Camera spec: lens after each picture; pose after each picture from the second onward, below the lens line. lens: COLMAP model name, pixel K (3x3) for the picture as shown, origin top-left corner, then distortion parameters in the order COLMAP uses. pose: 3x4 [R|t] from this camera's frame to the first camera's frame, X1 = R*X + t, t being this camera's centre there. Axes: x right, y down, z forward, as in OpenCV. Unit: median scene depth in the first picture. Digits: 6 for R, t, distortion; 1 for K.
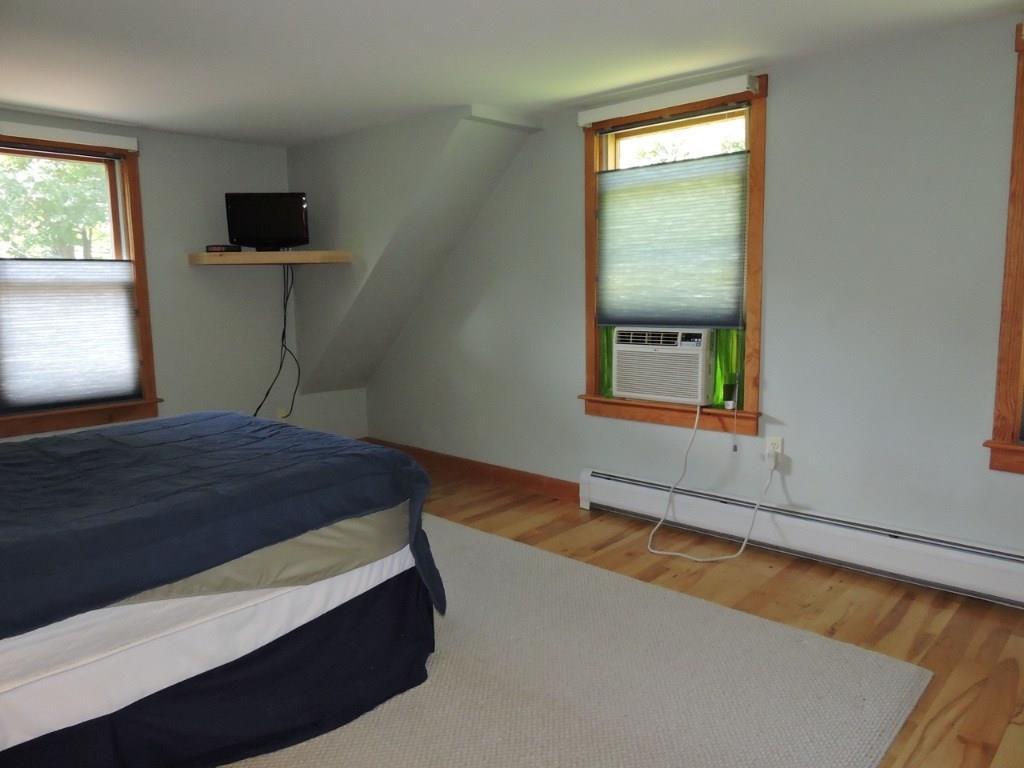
lens RADIAL K [[728.1, 0, 512.0], [0, 728.1, 384.0], [0, 0, 1]] dist [-0.003384, -0.002644]
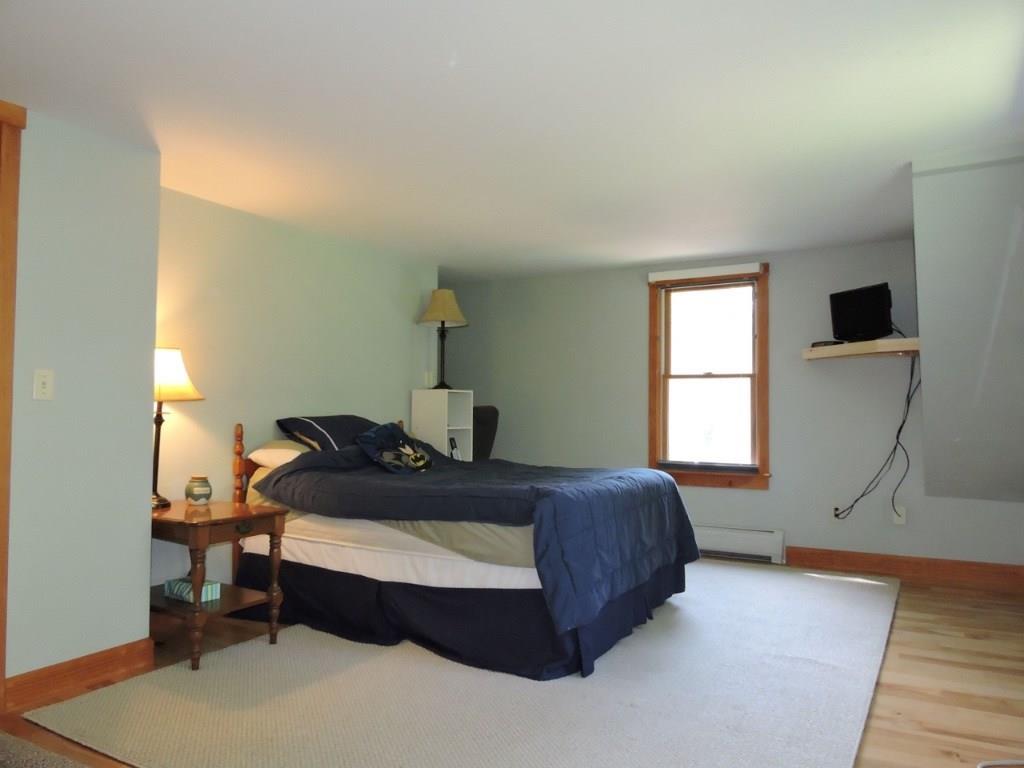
lens RADIAL K [[728.1, 0, 512.0], [0, 728.1, 384.0], [0, 0, 1]] dist [-0.003384, -0.002644]
pose [[0.213462, -0.017005, -0.976803, 0.596080], [-0.135945, 0.989604, -0.046937, -0.013461], [0.967446, 0.142811, 0.208931, 0.344114]]
